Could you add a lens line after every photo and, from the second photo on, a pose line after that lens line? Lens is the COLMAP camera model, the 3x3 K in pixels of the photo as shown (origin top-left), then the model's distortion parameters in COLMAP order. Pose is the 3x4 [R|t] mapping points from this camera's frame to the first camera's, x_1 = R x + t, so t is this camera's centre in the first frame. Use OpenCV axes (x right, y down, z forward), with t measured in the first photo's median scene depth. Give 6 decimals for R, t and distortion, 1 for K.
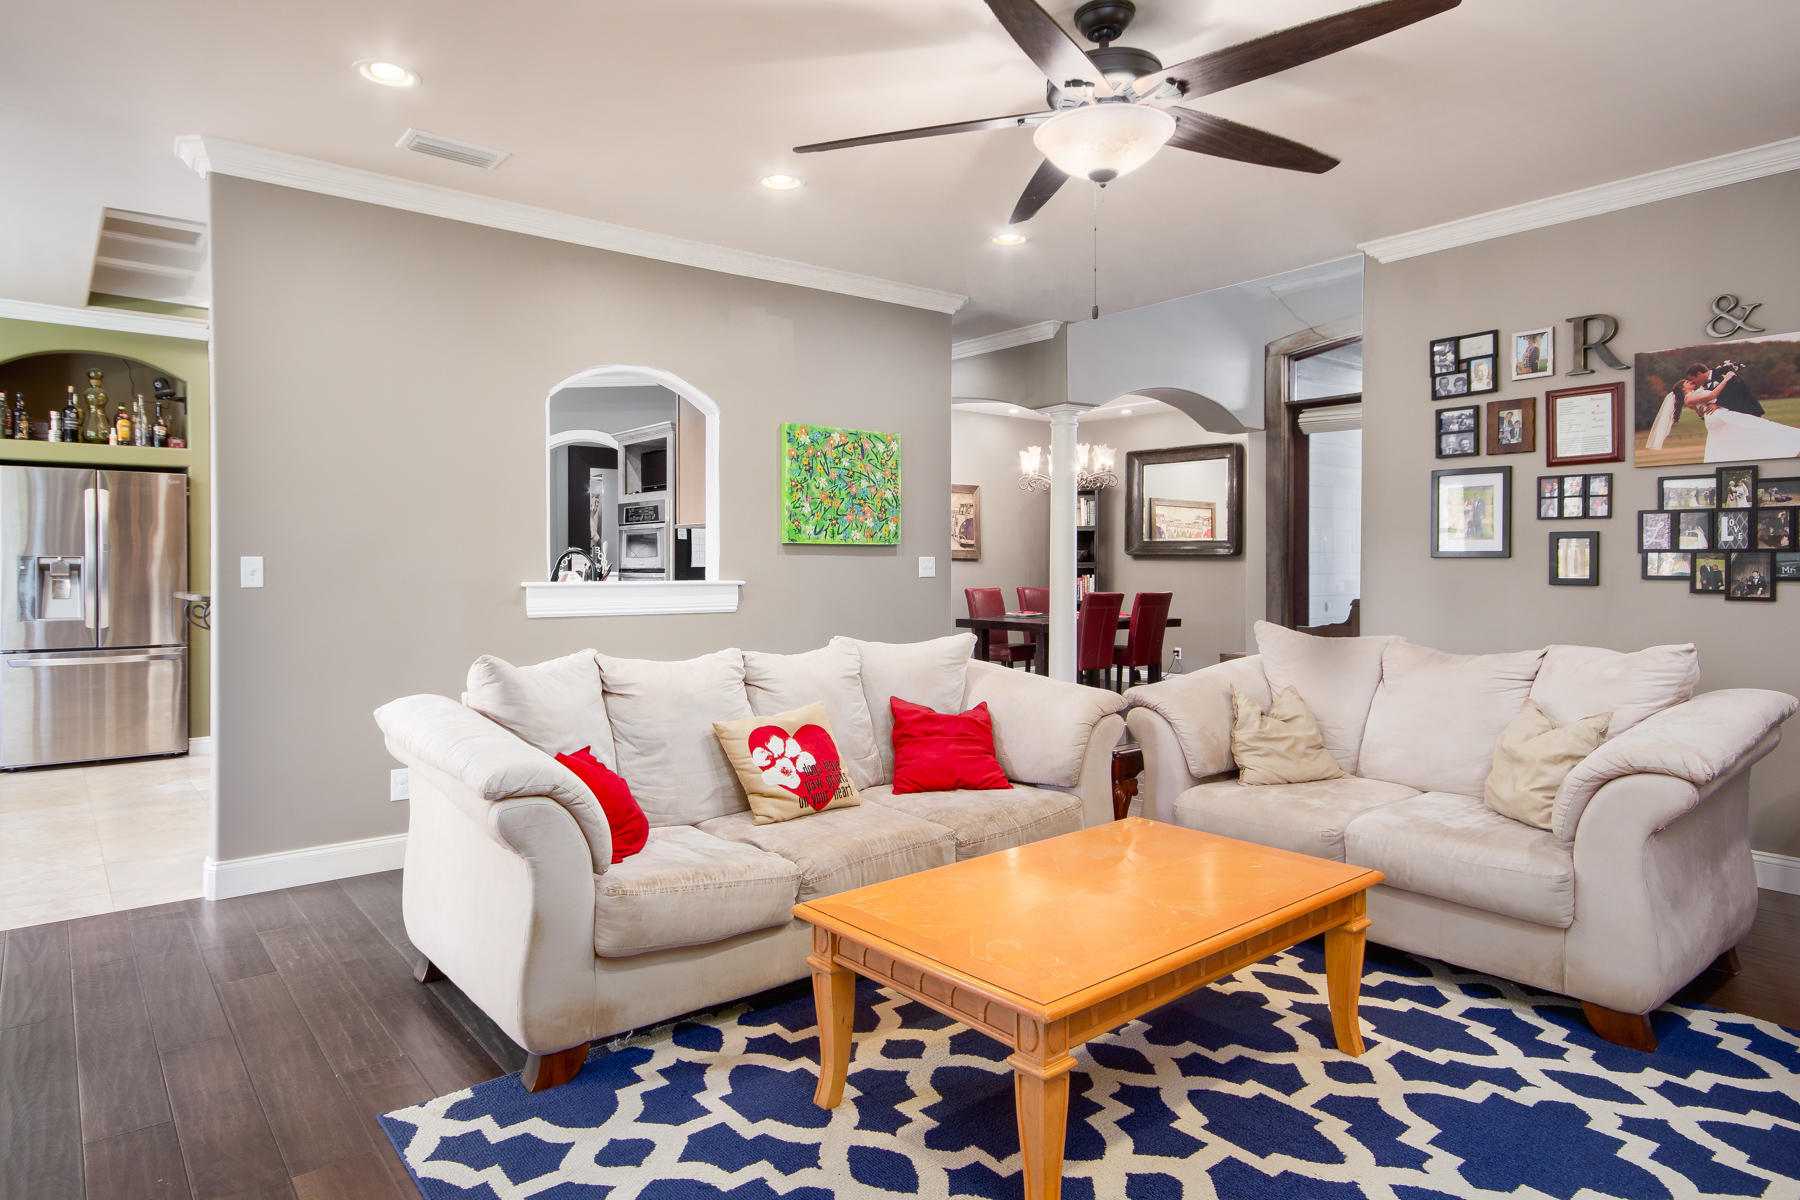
lens RADIAL K [[1036.3, 0, 873.8], [0, 1036.3, 577.7], [0, 0, 1]] dist [0.001014, 0.000833]
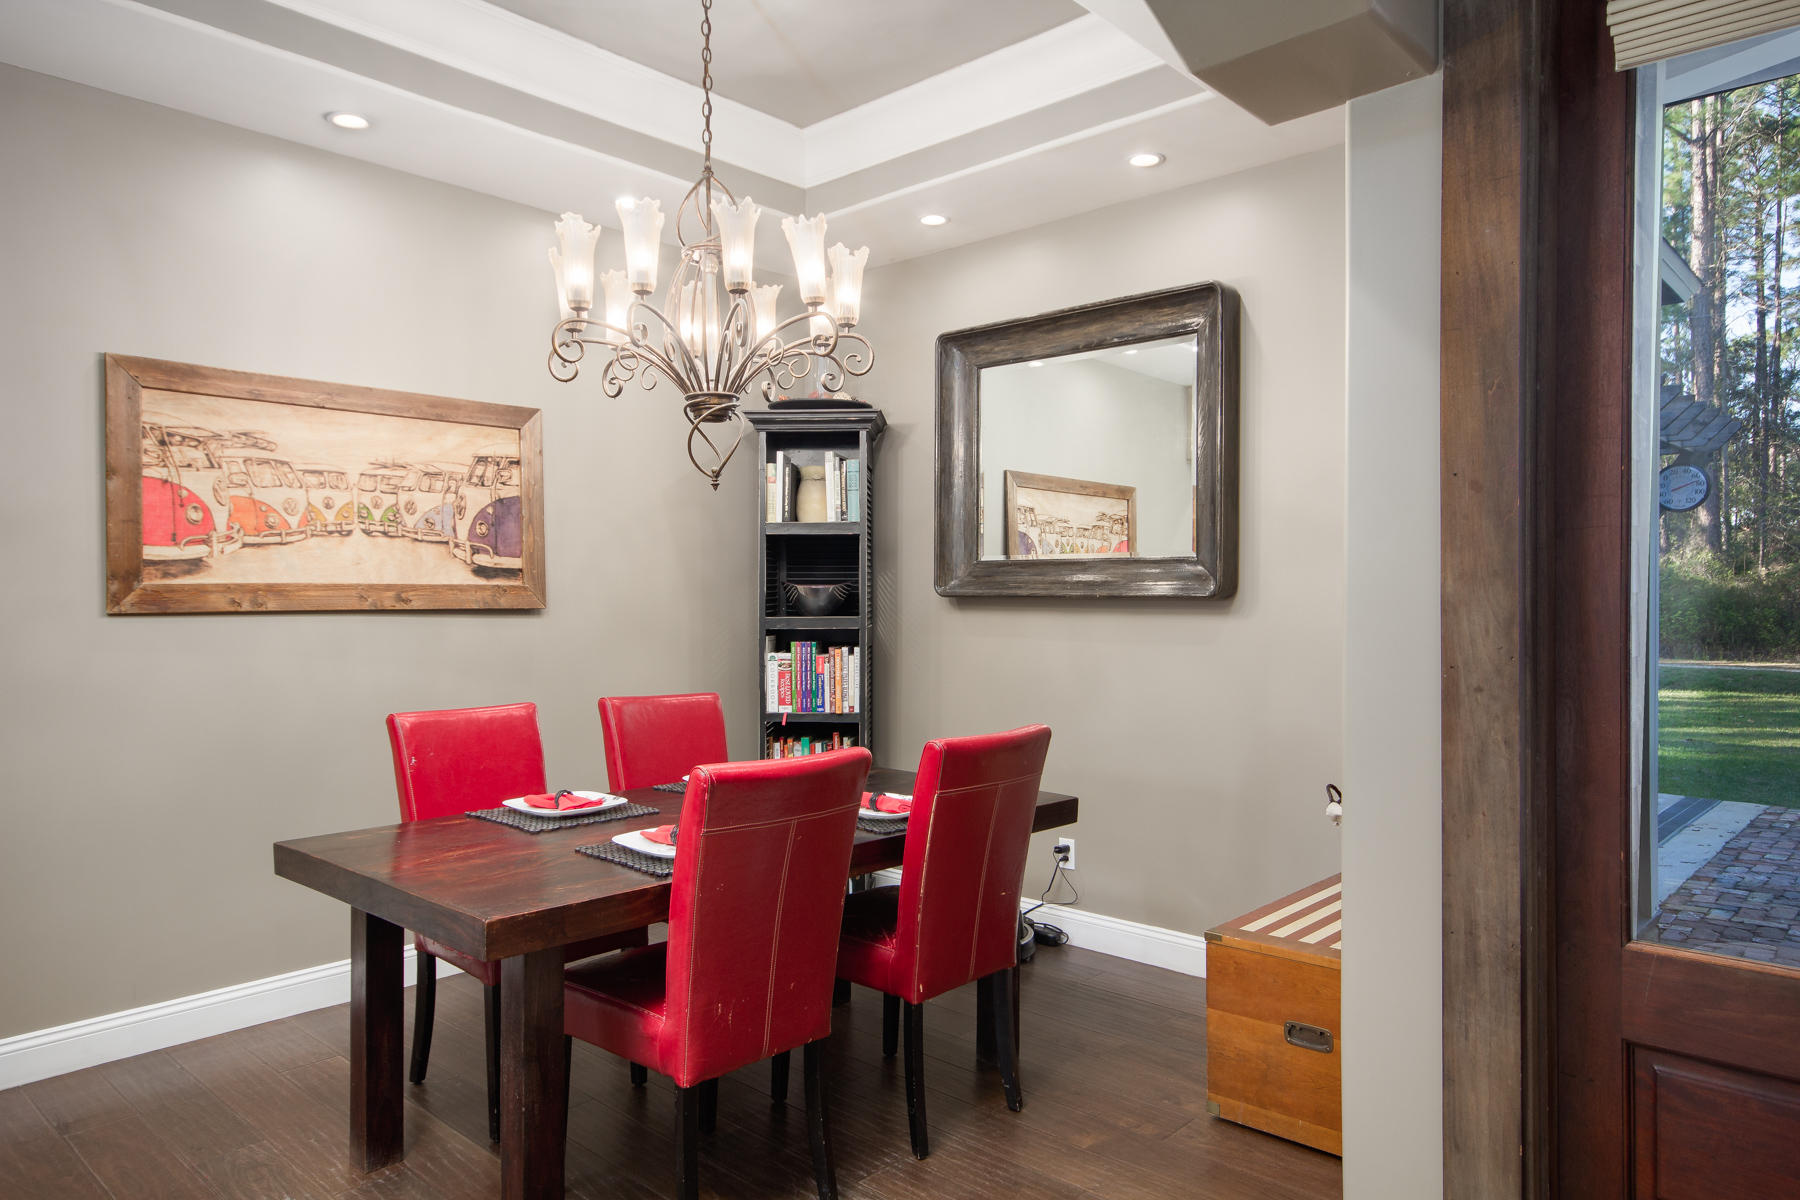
lens RADIAL K [[1165.0, 0, 899.5], [0, 1165.0, 601.2], [0, 0, 1]] dist [0.000701, 0.001574]
pose [[0.988609, -0.003668, 0.150465, 0.162630], [0.005389, 0.999925, -0.011030, -0.015415], [-0.150413, 0.011715, 0.988554, 0.564695]]
